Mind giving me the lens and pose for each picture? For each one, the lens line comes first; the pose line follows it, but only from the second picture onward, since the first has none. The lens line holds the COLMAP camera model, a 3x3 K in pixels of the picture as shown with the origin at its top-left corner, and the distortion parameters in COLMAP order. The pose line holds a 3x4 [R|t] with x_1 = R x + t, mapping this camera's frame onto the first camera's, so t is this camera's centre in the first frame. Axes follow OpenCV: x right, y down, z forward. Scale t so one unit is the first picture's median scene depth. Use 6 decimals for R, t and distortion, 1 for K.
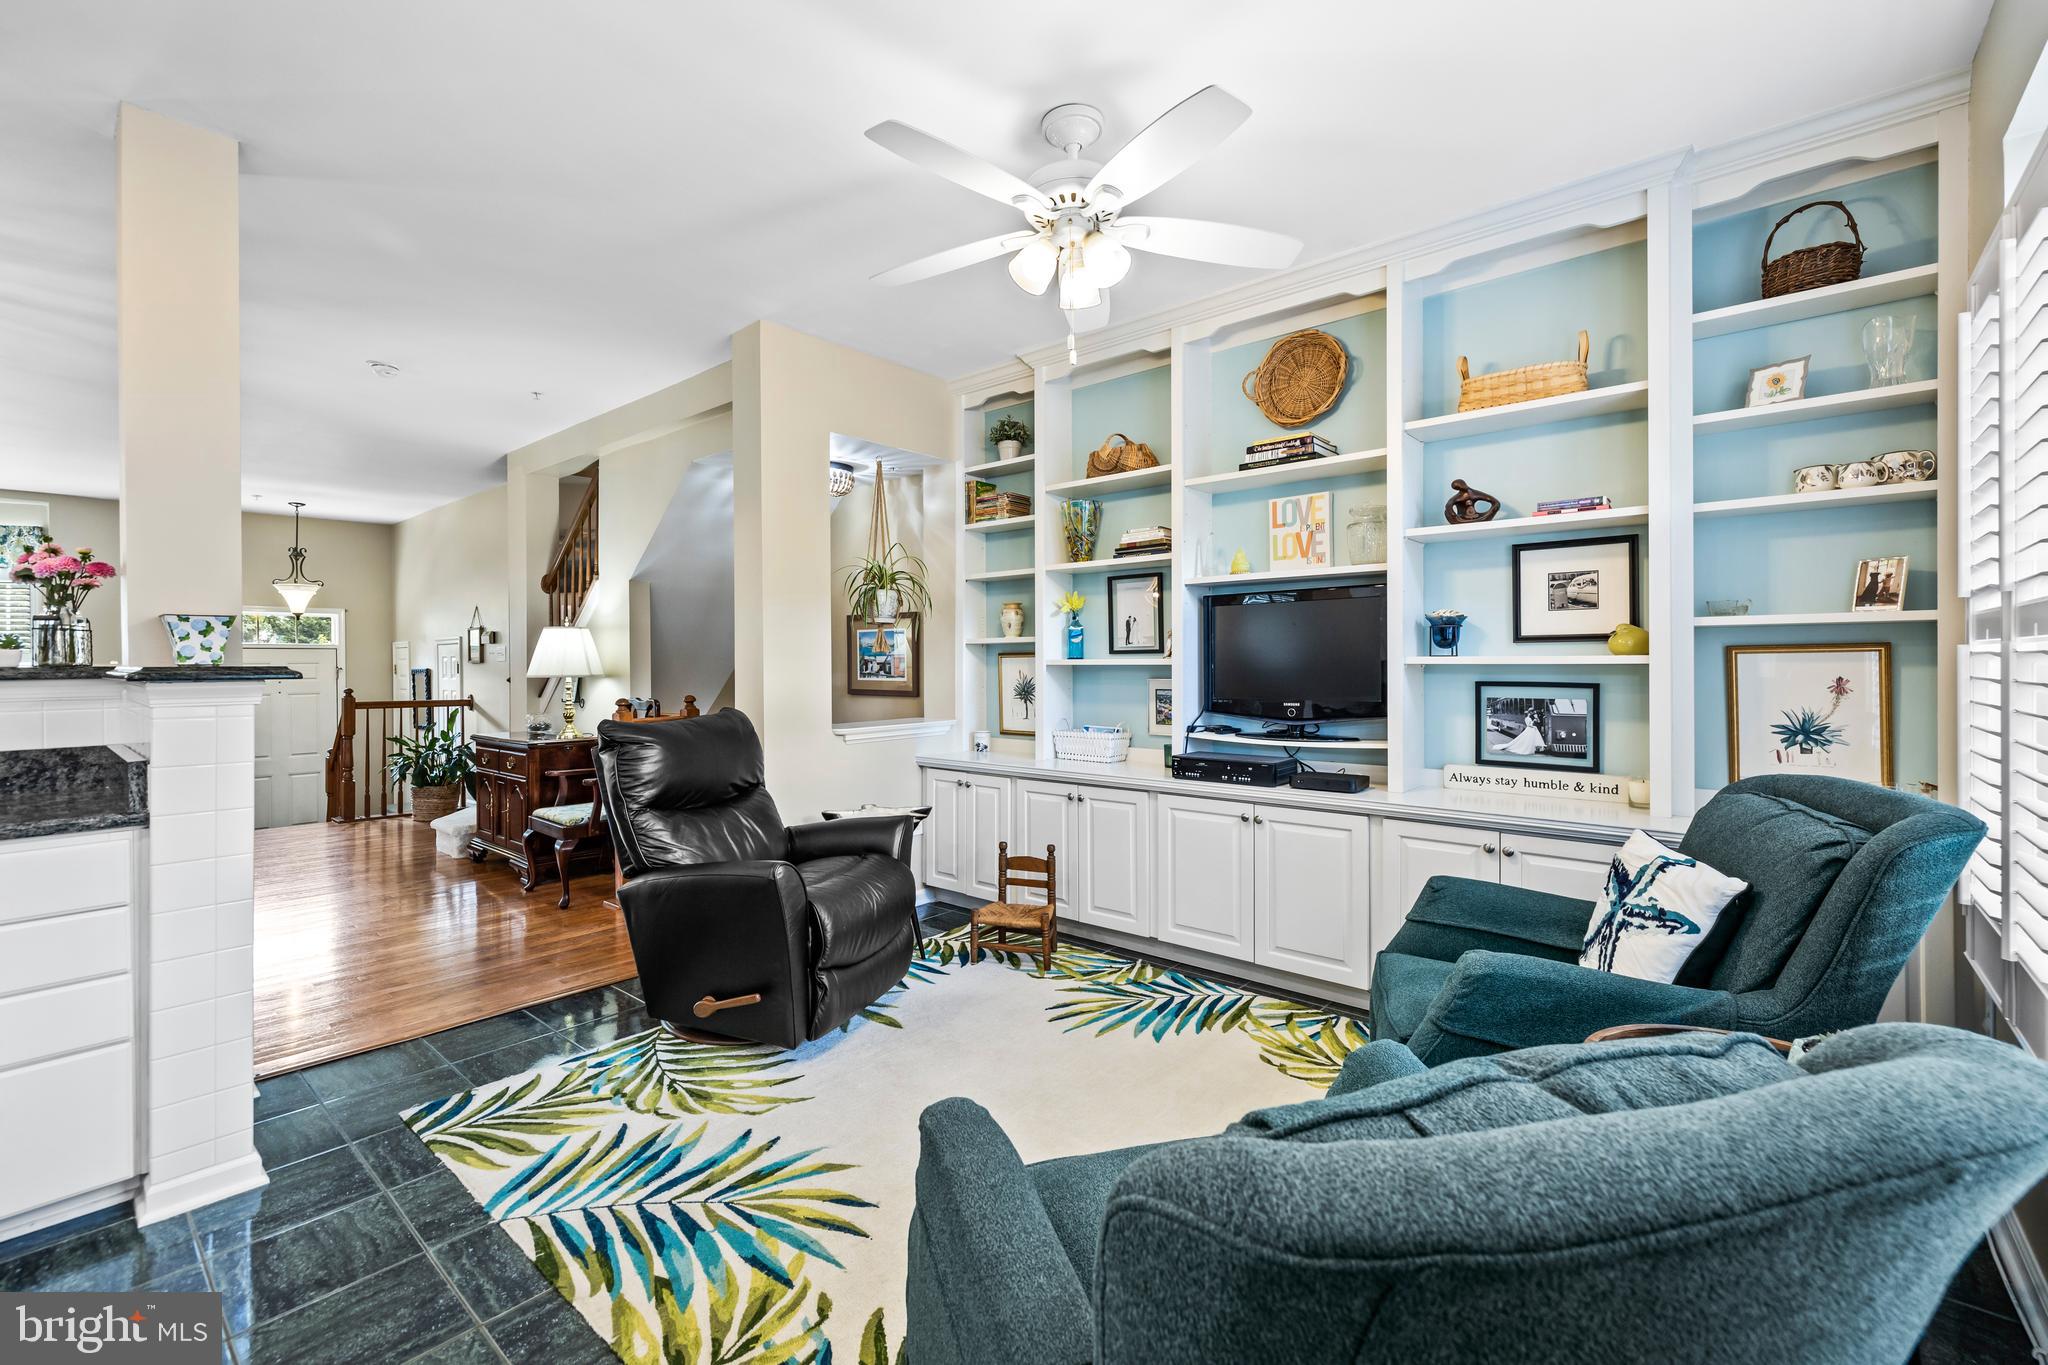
lens RADIAL K [[868.9, 0, 1024.6], [0, 868.9, 667.3], [0, 0, 1]] dist [0.001484, 0.000215]
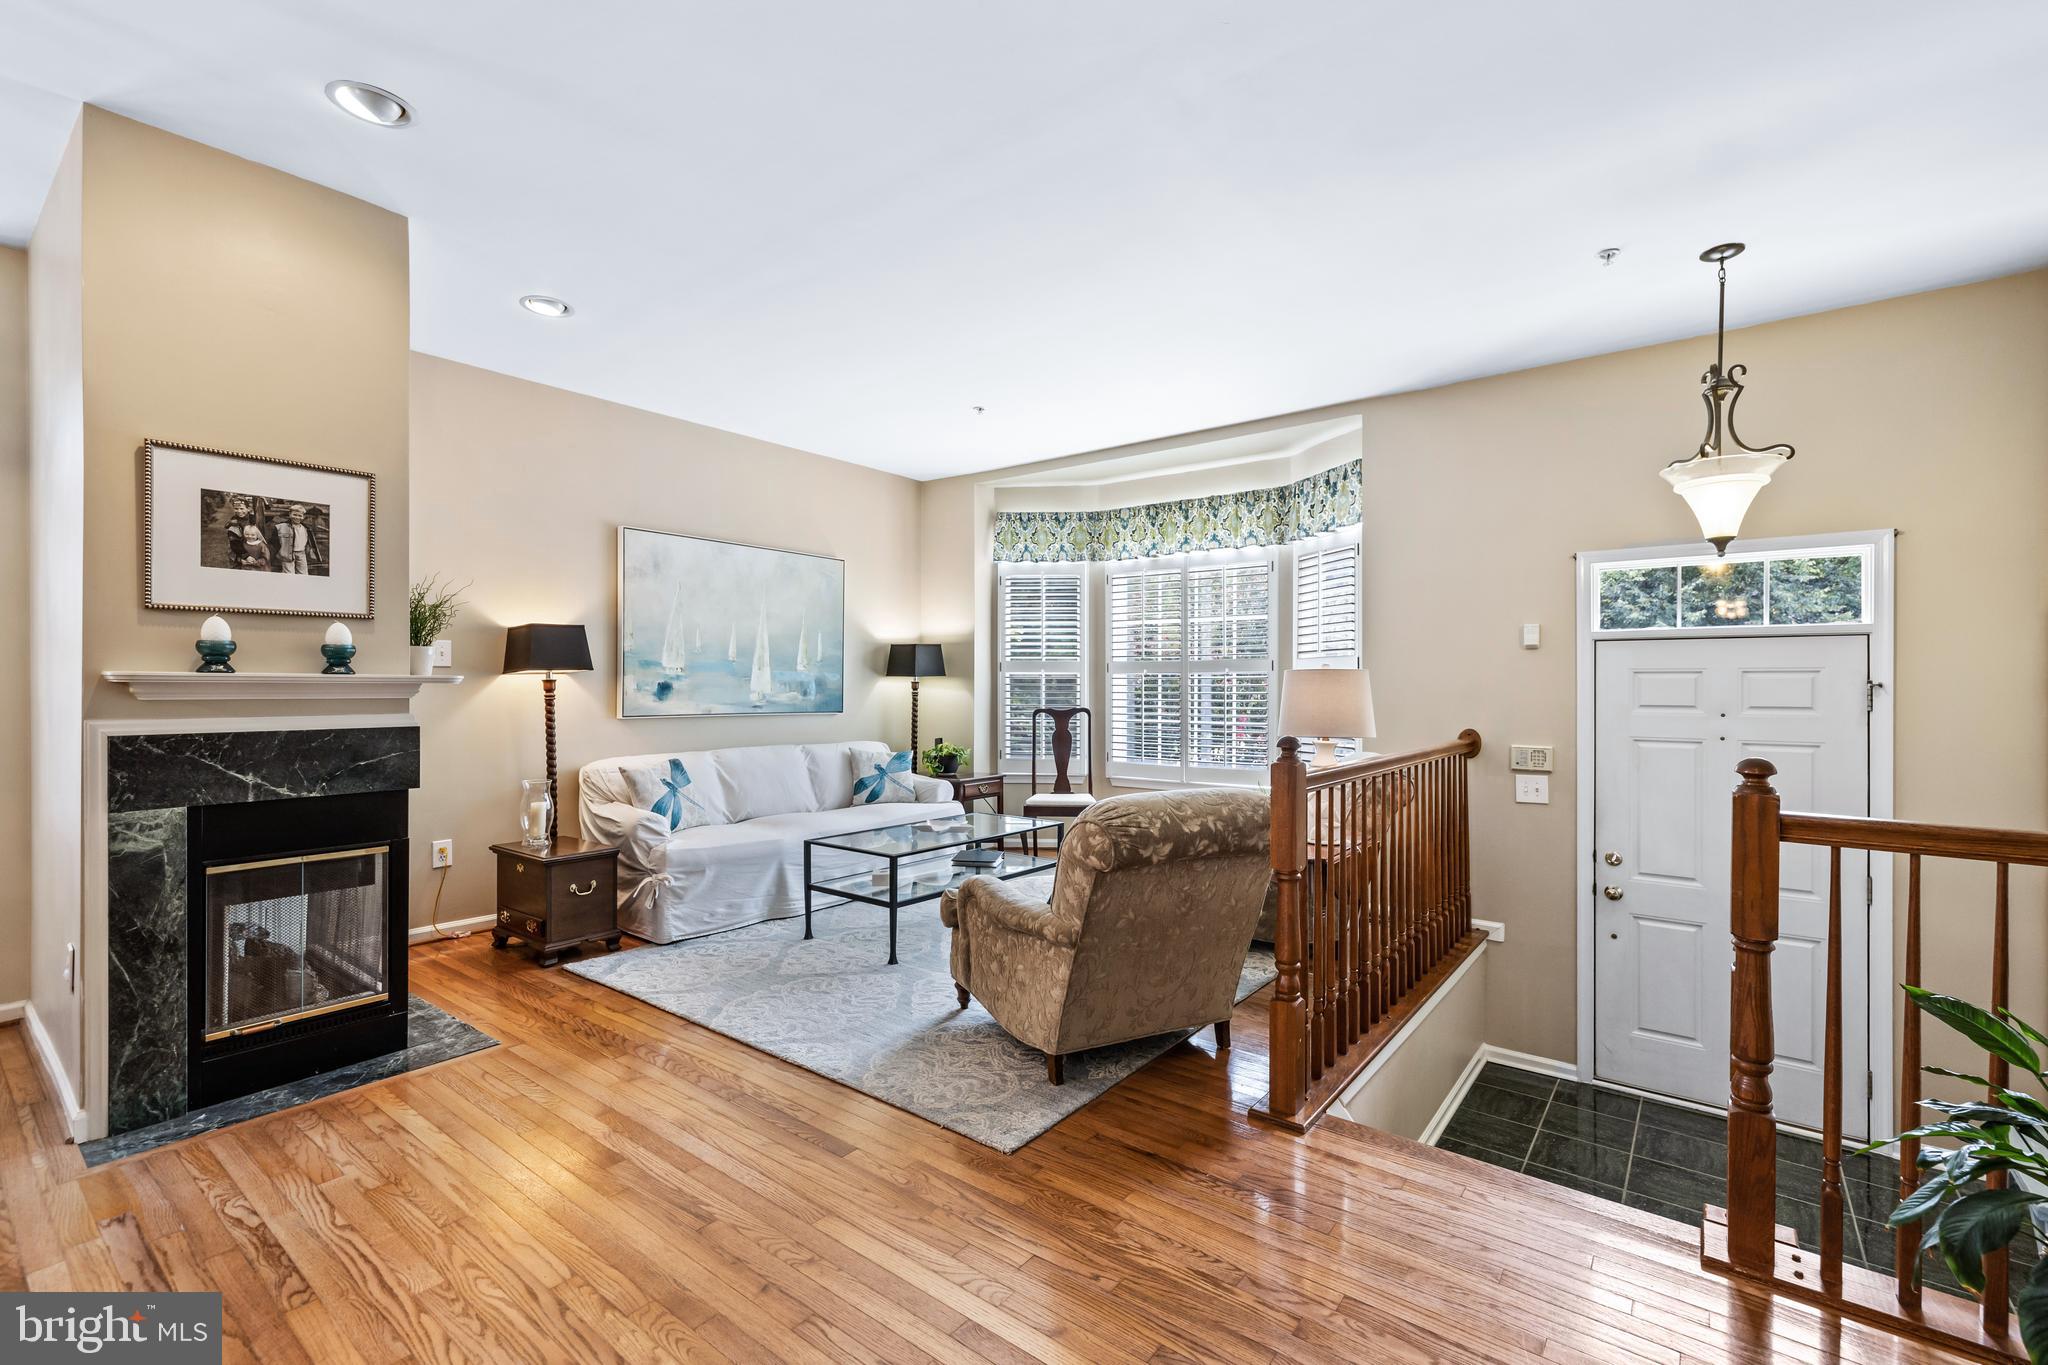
lens RADIAL K [[888.1, 0, 1018.6], [0, 888.1, 686.6], [0, 0, 1]] dist [0.001877, 0.000270]
pose [[0.042378, 0.004519, -0.999091, -0.457028], [-0.005817, 0.999974, 0.004276, 0.003316], [0.999085, 0.005630, 0.042404, 0.674551]]
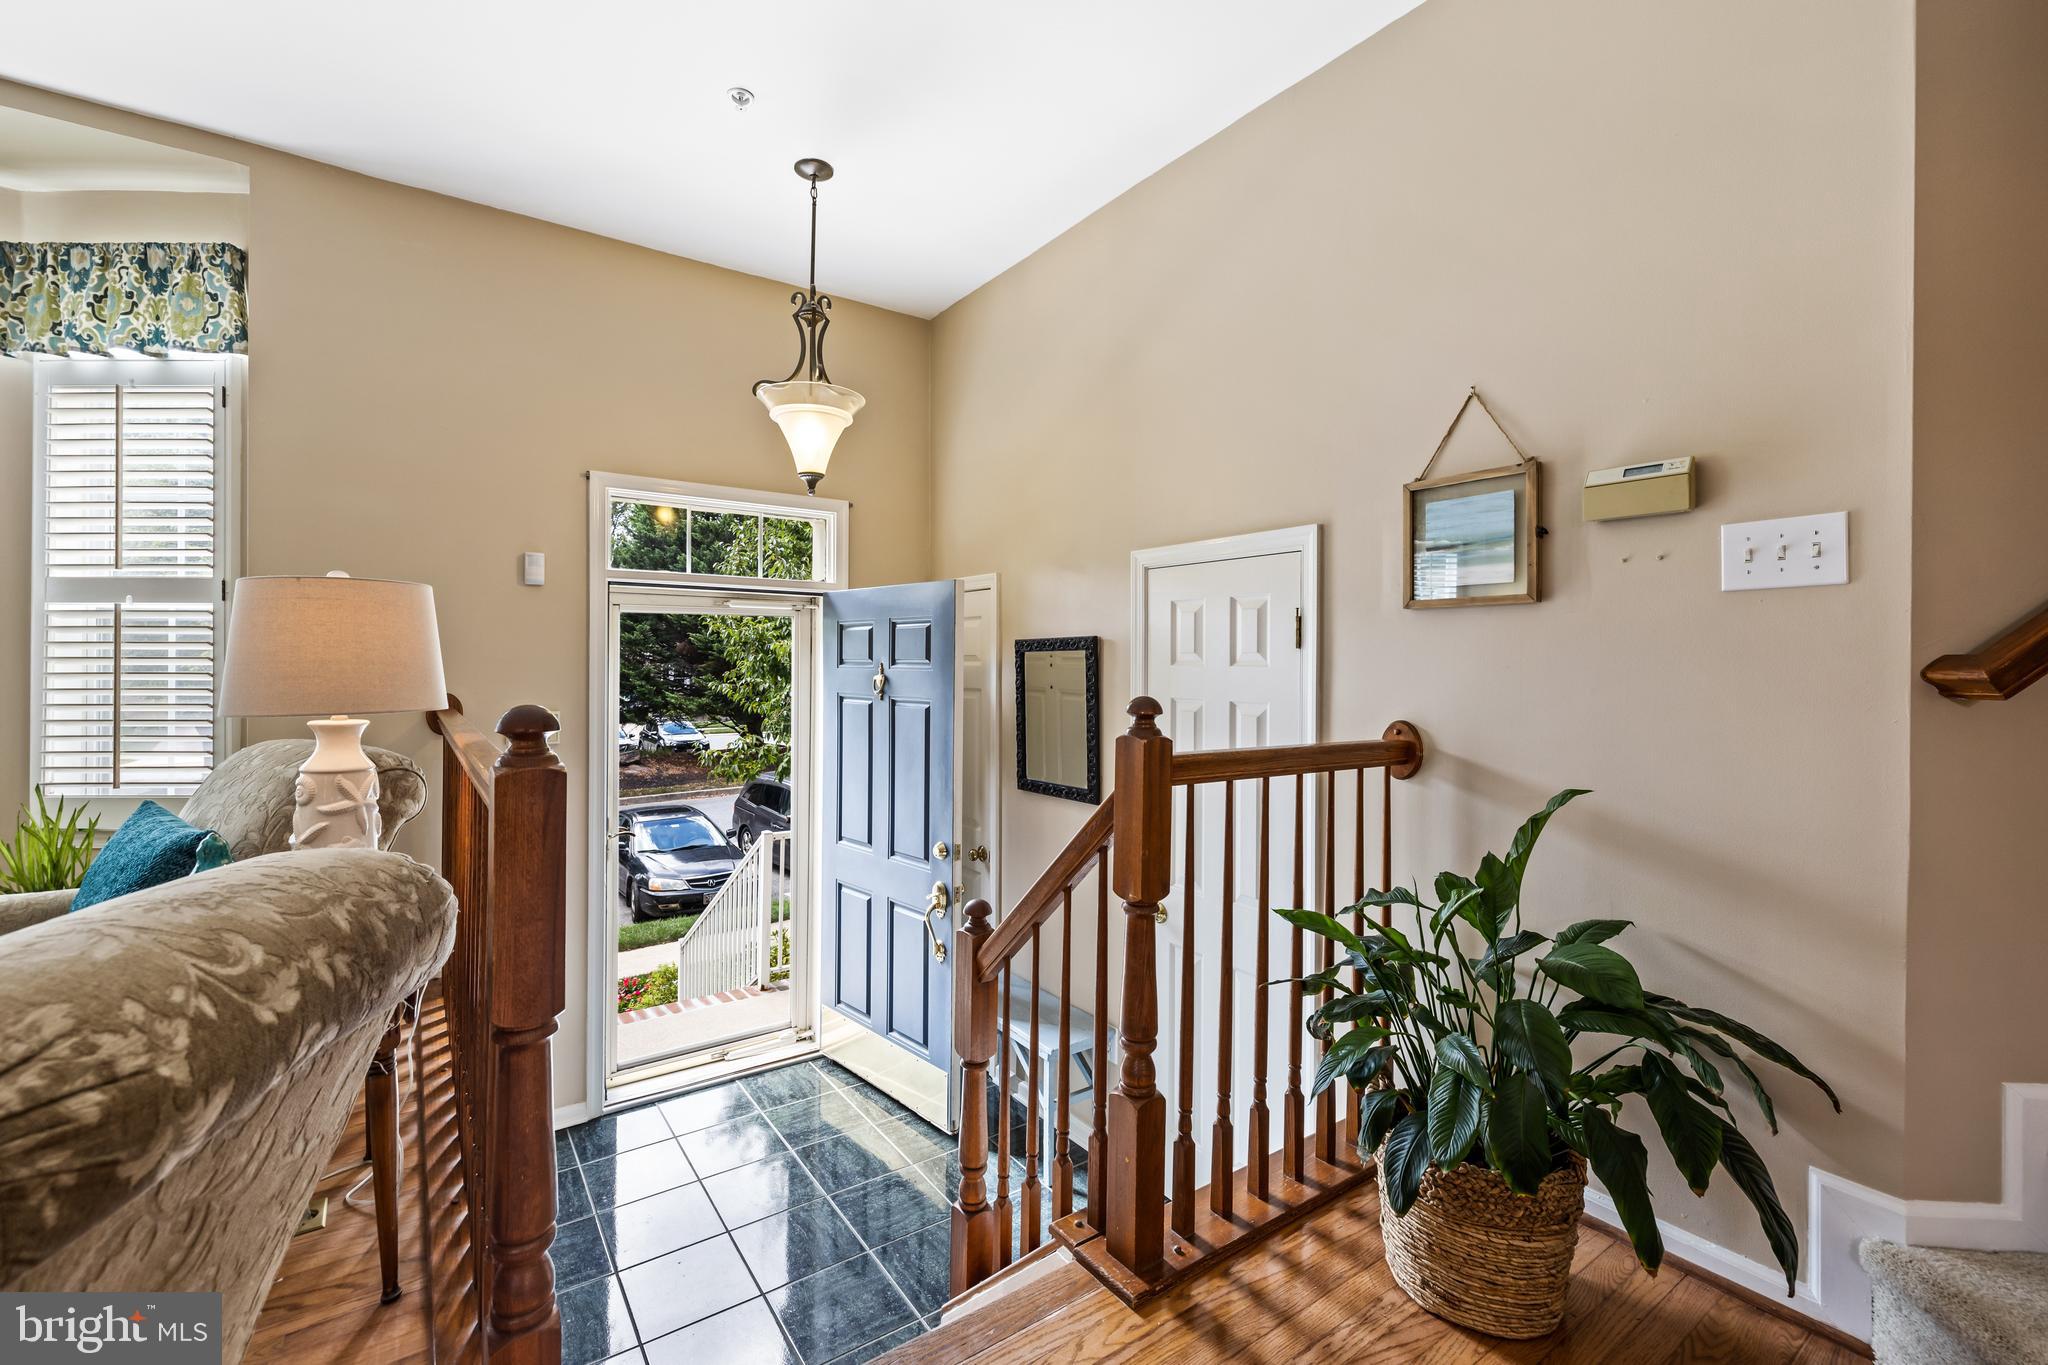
lens RADIAL K [[861.7, 0, 1000.2], [0, 861.7, 658.8], [0, 0, 1]] dist [-0.000688, -0.000184]
pose [[0.968421, 0.008072, -0.249192, -0.669140], [-0.008523, 0.999963, -0.000733, 0.014171], [0.249177, 0.002834, 0.968454, 0.673618]]
